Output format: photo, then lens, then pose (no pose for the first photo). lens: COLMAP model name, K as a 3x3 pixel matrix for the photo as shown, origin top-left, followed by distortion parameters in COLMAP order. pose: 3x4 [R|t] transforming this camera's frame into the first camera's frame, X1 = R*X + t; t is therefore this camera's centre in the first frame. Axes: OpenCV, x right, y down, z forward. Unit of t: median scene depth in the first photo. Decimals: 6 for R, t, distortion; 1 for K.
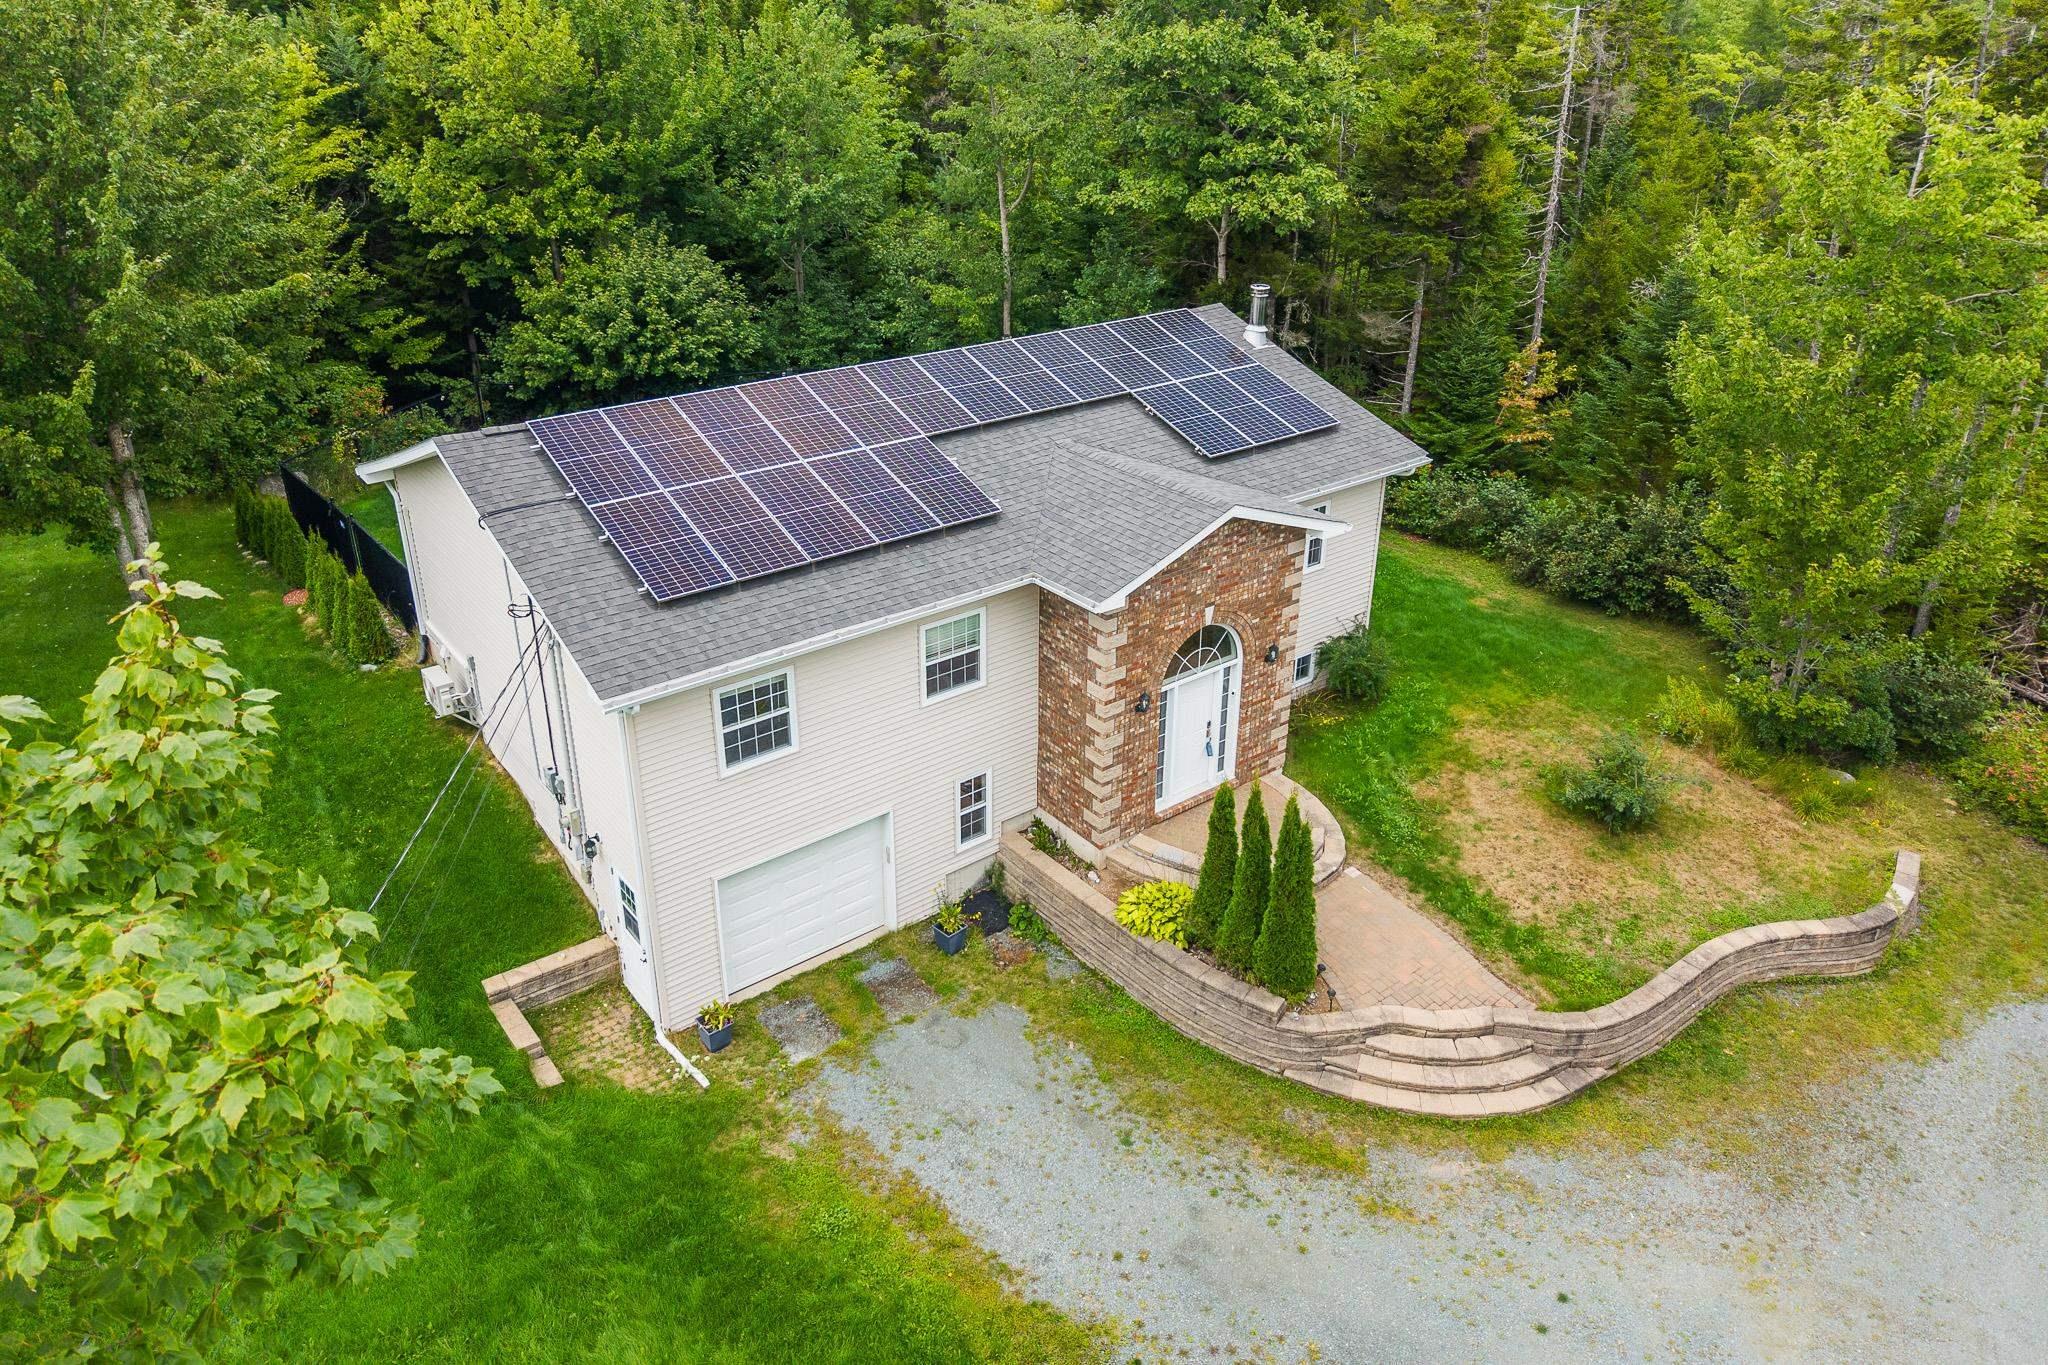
lens RADIAL K [[1256.4, 0, 1058.0], [0, 1256.4, 679.6], [0, 0, 1]] dist [0.034996, 0.000325]
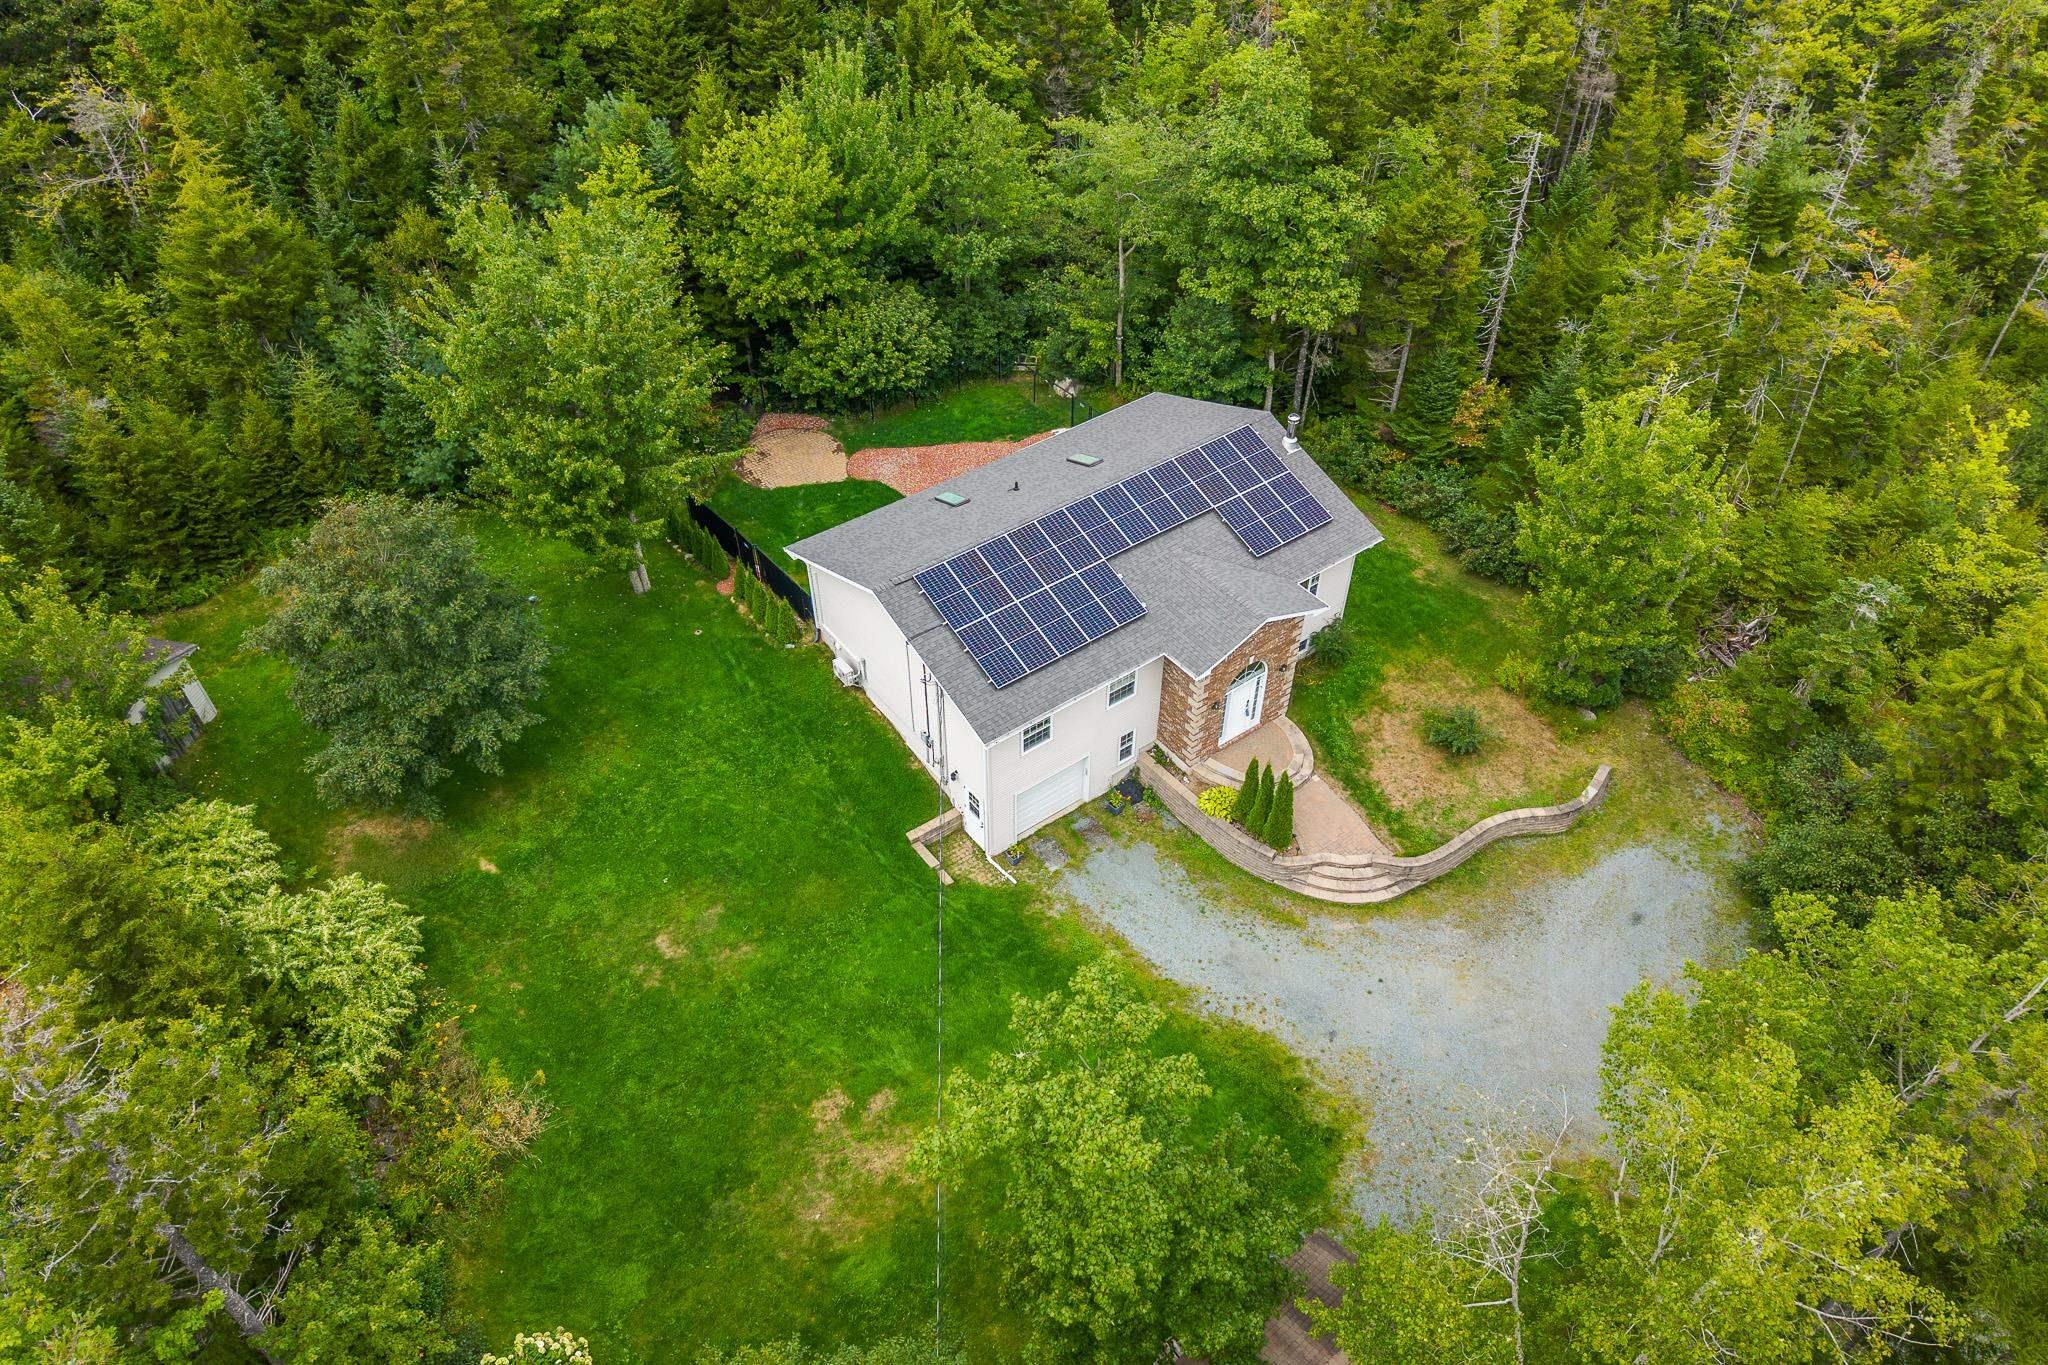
lens RADIAL K [[1384.6, 0, 1024.0], [0, 1384.6, 682.5], [0, 0, 1]] dist [0.128217, -0.001337]
pose [[0.999648, 0.007604, -0.025427, -0.182310], [0.001599, 0.939079, 0.343698, -0.779735], [0.026492, -0.343617, 0.938736, -1.081802]]
